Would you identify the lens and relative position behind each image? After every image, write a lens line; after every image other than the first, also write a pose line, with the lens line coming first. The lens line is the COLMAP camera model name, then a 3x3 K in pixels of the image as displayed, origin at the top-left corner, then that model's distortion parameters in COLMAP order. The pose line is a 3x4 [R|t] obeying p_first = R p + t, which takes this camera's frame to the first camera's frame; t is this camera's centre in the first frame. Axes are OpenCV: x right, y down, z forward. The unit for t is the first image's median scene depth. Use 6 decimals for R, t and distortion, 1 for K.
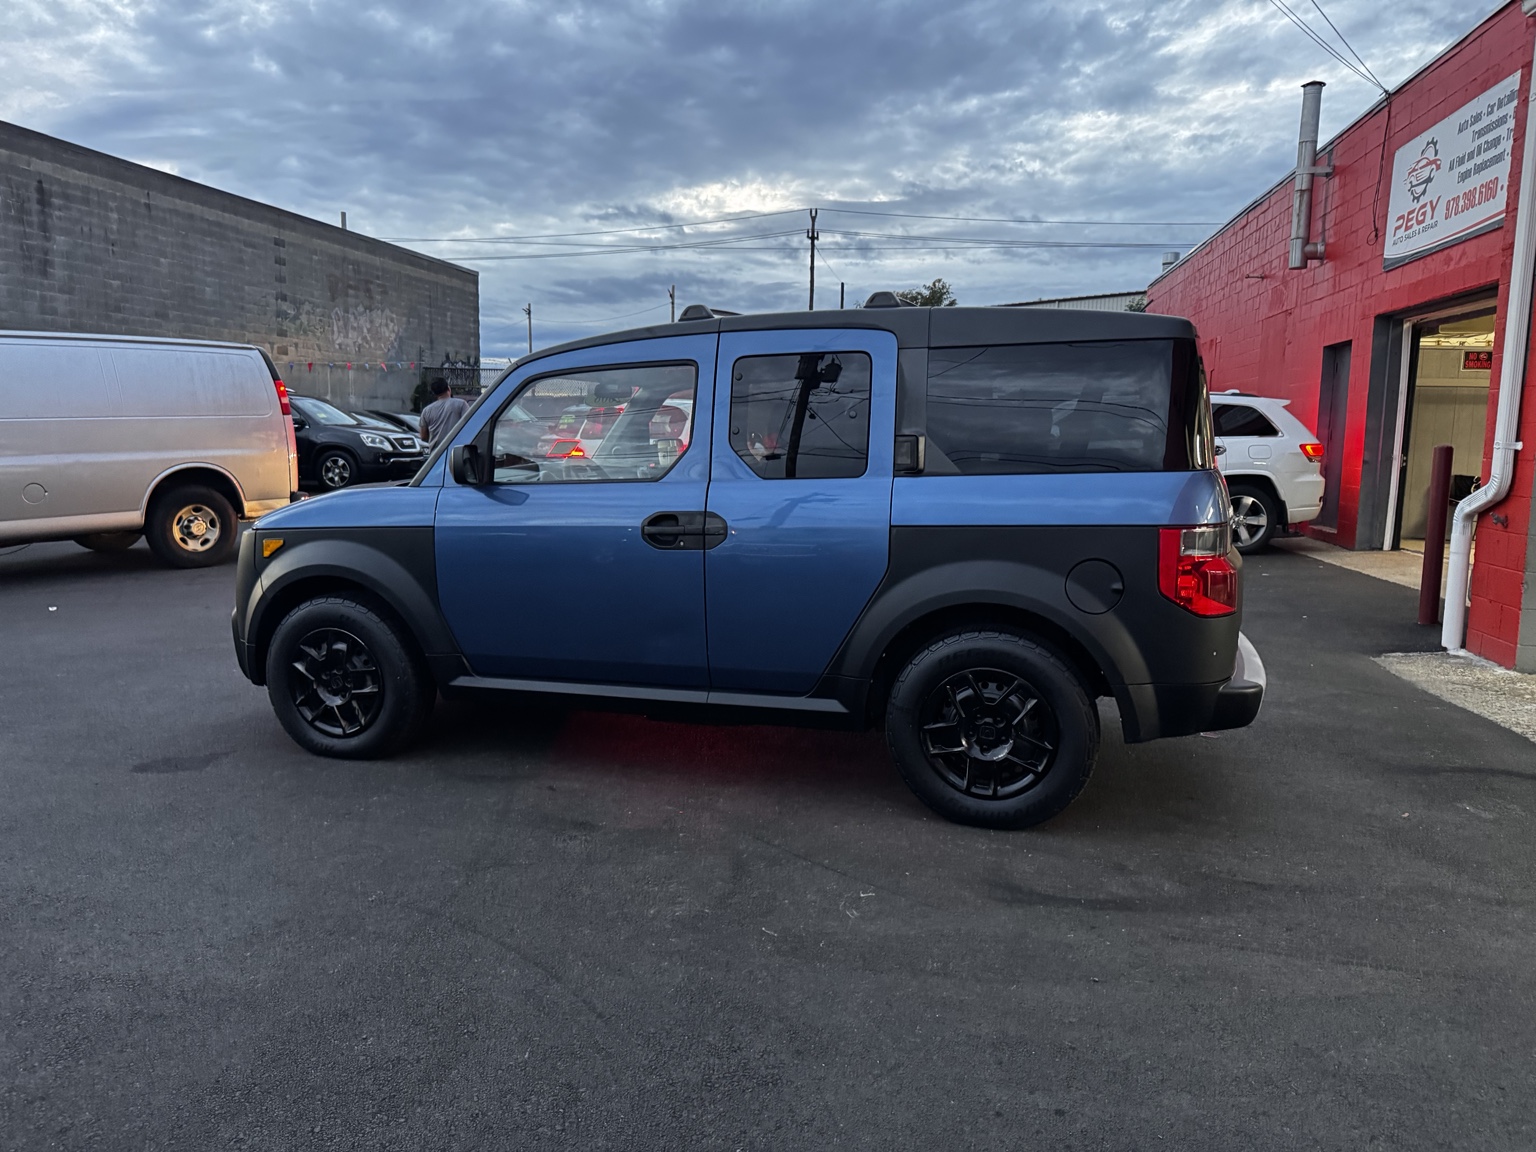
lens RADIAL K [[1093.0, 0, 774.6], [0, 1093.0, 568.2], [0, 0, 1]] dist [0.023580, -0.034281]
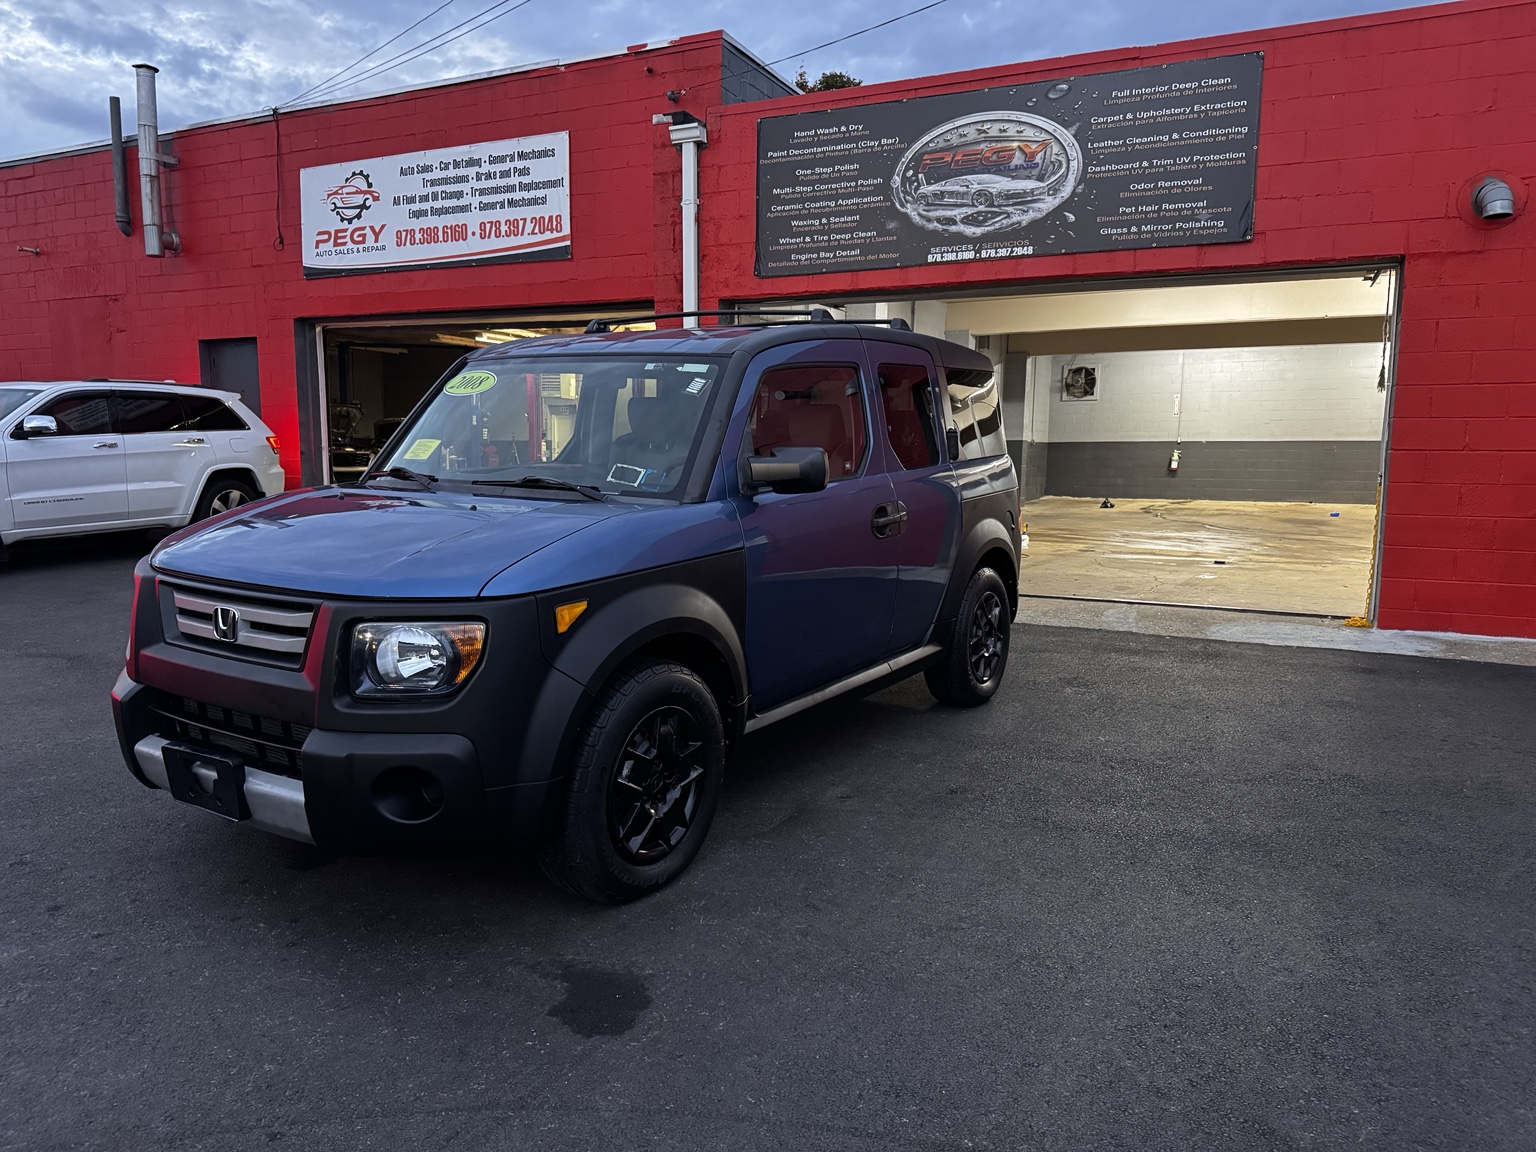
lens RADIAL K [[1093.0, 0, 754.9], [0, 1093.0, 569.2], [0, 0, 1]] dist [0.023580, -0.034281]
pose [[0.275452, -0.126507, 0.952955, -0.215141], [0.117696, 0.988284, 0.097177, -0.019622], [-0.954083, 0.085391, 0.287114, 0.149244]]
